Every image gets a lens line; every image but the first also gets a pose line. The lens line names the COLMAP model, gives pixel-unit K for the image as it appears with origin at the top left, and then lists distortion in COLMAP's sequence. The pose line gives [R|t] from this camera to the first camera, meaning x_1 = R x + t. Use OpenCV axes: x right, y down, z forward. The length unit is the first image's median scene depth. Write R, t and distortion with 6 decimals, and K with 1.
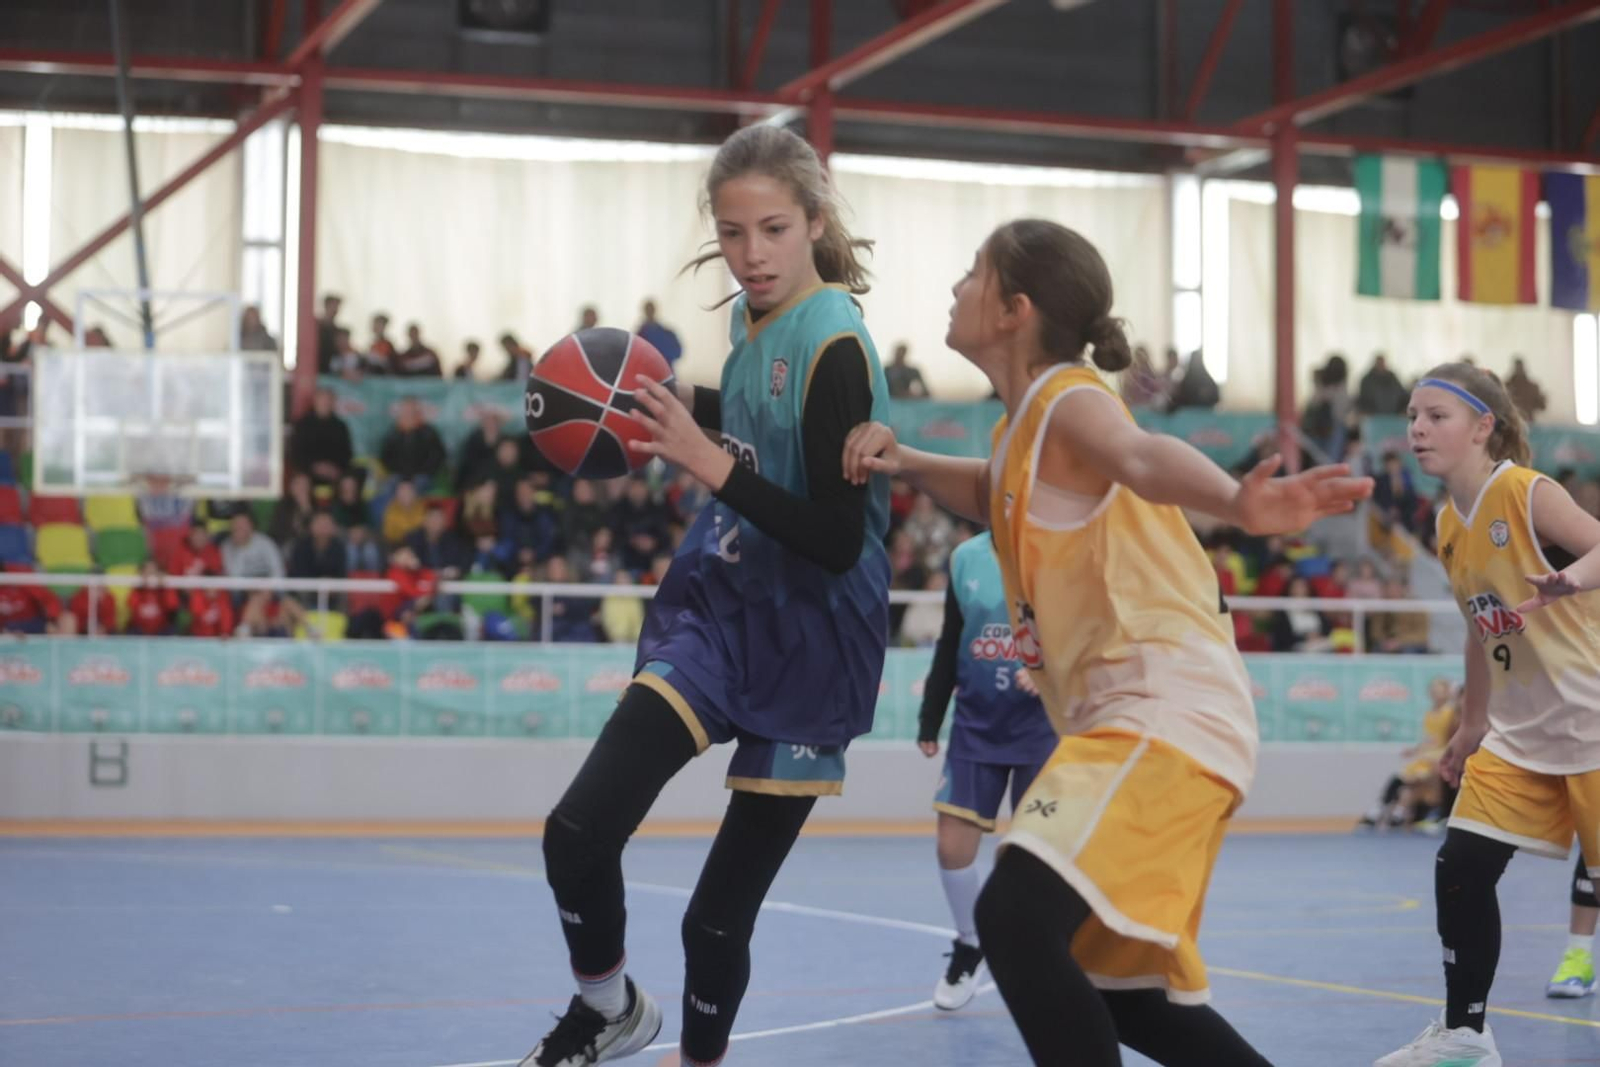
lens RADIAL K [[3491.3, 0, 799.5], [0, 3491.3, 533.6], [0, 0, 1]] dist [0.017814, 0.000000]
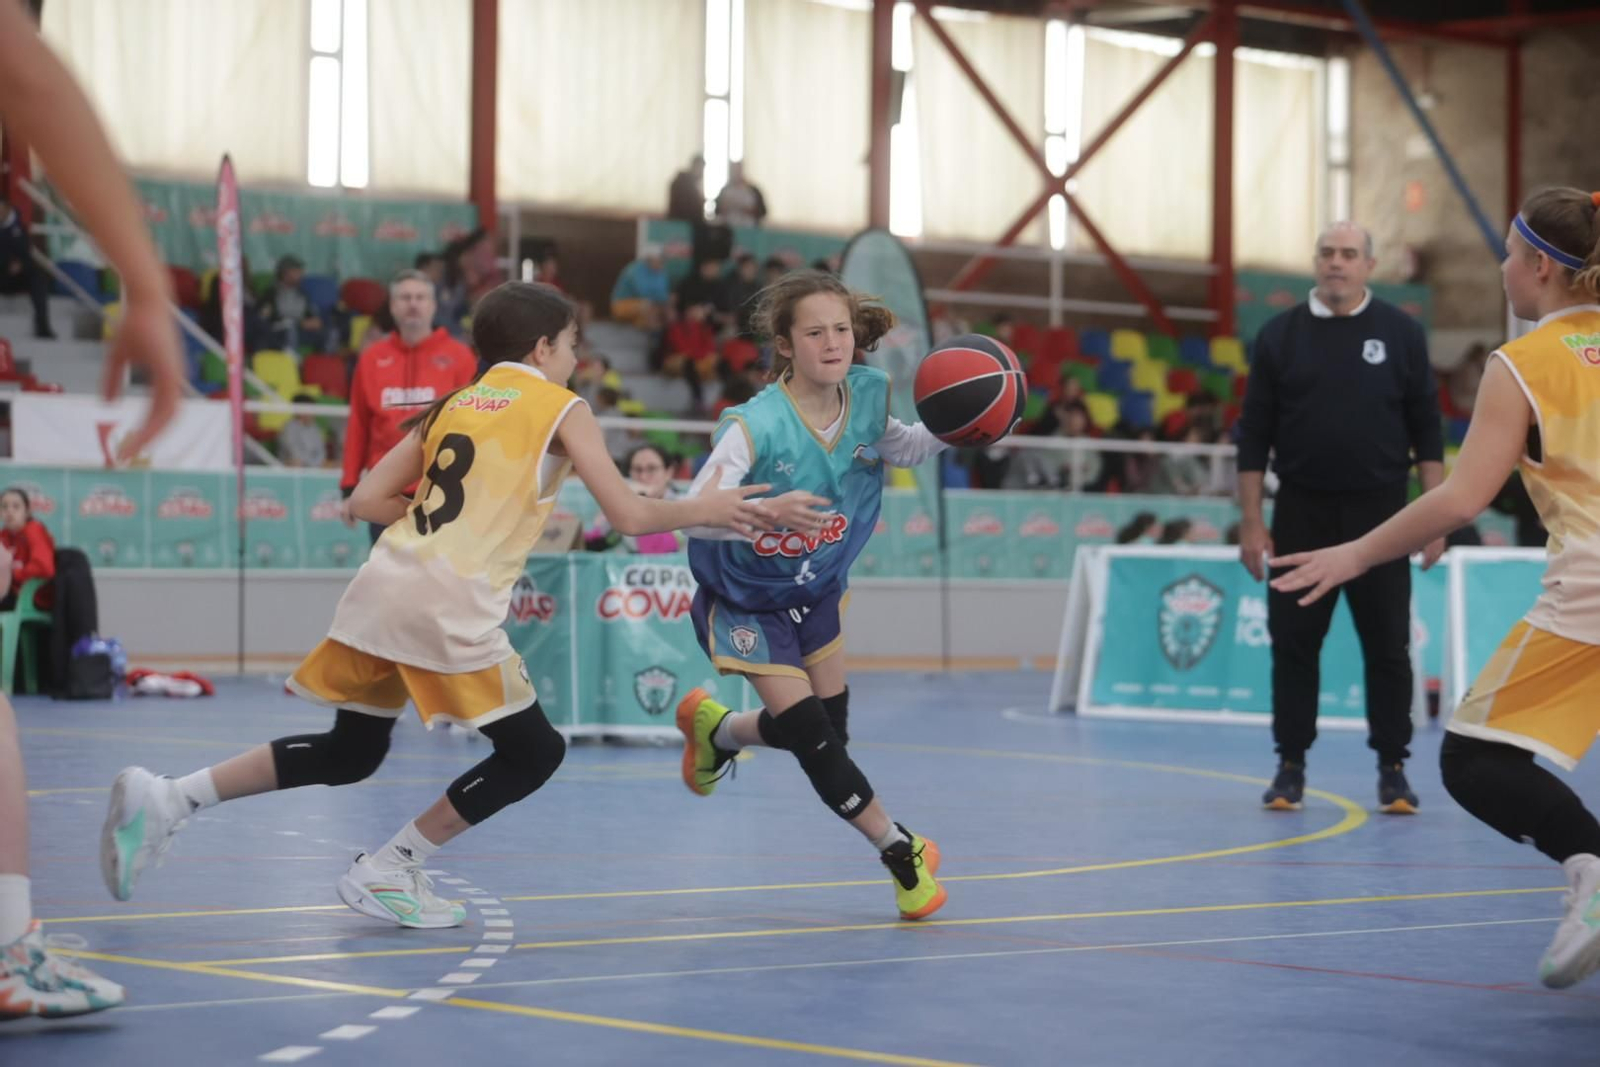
lens RADIAL K [[4634.9, 0, 800.3], [0, 4634.9, 534.5], [0, 0, 1]] dist [-0.176955, 0.000000]
pose [[0.898659, 0.003719, 0.438632, -0.698030], [-0.027332, 0.998496, 0.047531, -0.019197], [-0.437796, -0.054703, 0.897409, -0.231773]]
